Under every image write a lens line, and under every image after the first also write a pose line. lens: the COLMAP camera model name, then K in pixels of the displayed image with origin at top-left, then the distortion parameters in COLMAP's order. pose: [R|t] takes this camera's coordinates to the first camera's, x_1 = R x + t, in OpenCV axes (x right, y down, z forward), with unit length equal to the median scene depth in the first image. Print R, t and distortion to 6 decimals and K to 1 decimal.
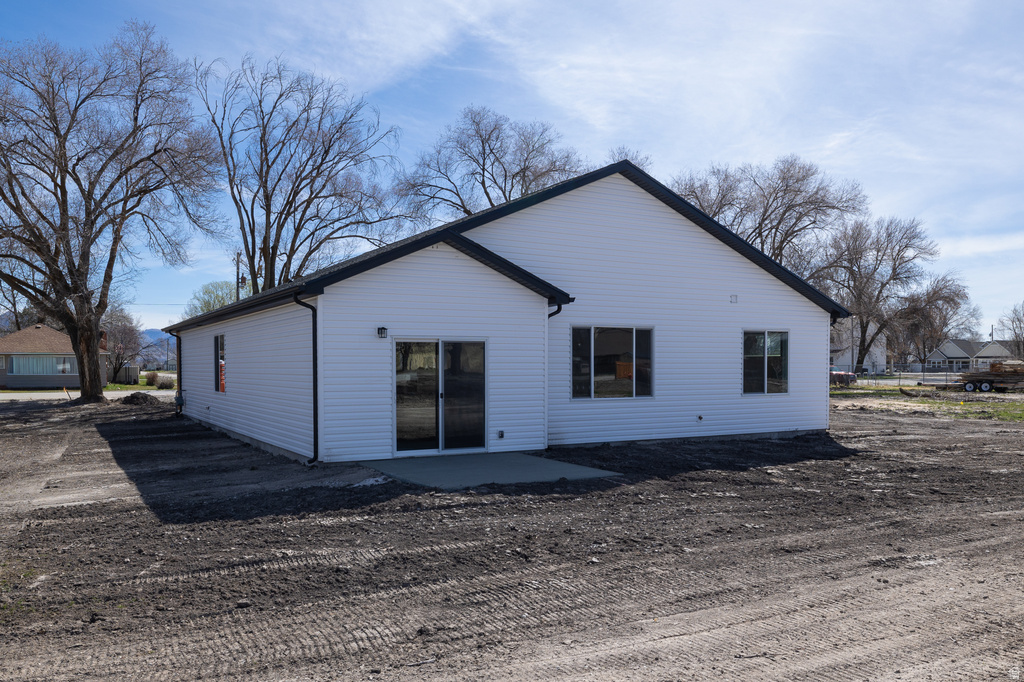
lens RADIAL K [[852.0, 0, 512.4], [0, 852.0, 386.3], [0, 0, 1]] dist [0.006827, 0.006819]
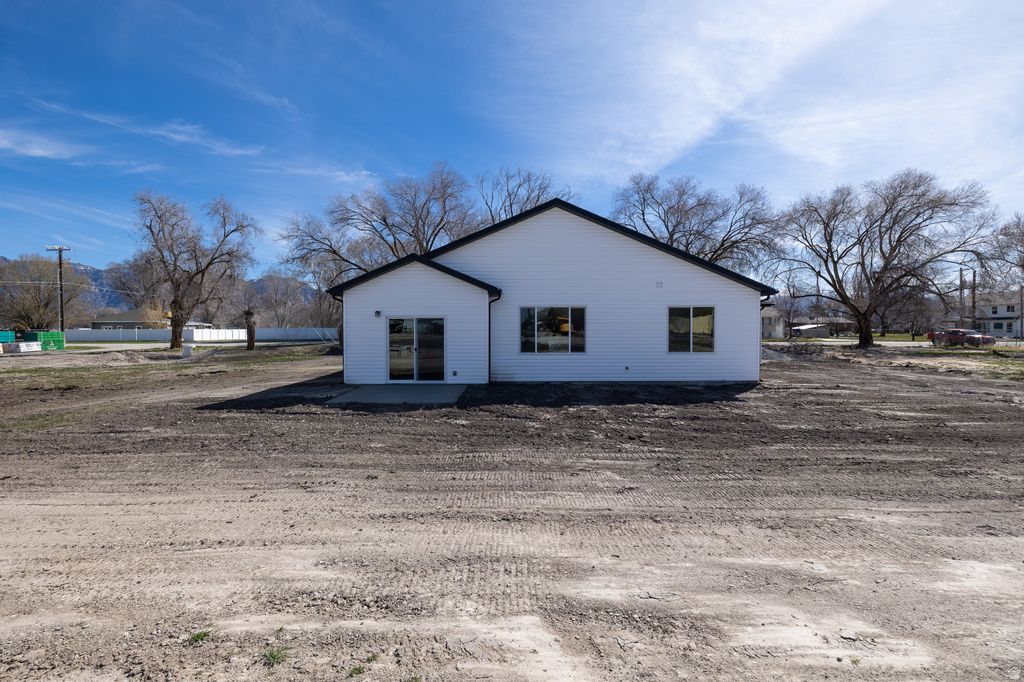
lens RADIAL K [[514.9, 0, 512.0], [0, 514.9, 341.0], [0, 0, 1]] dist [0.014671, -0.000959]
pose [[0.868579, -0.001750, -0.495548, 0.467062], [-0.008548, 0.999792, -0.018512, 0.008440], [0.495478, 0.020315, 0.868383, 0.140743]]
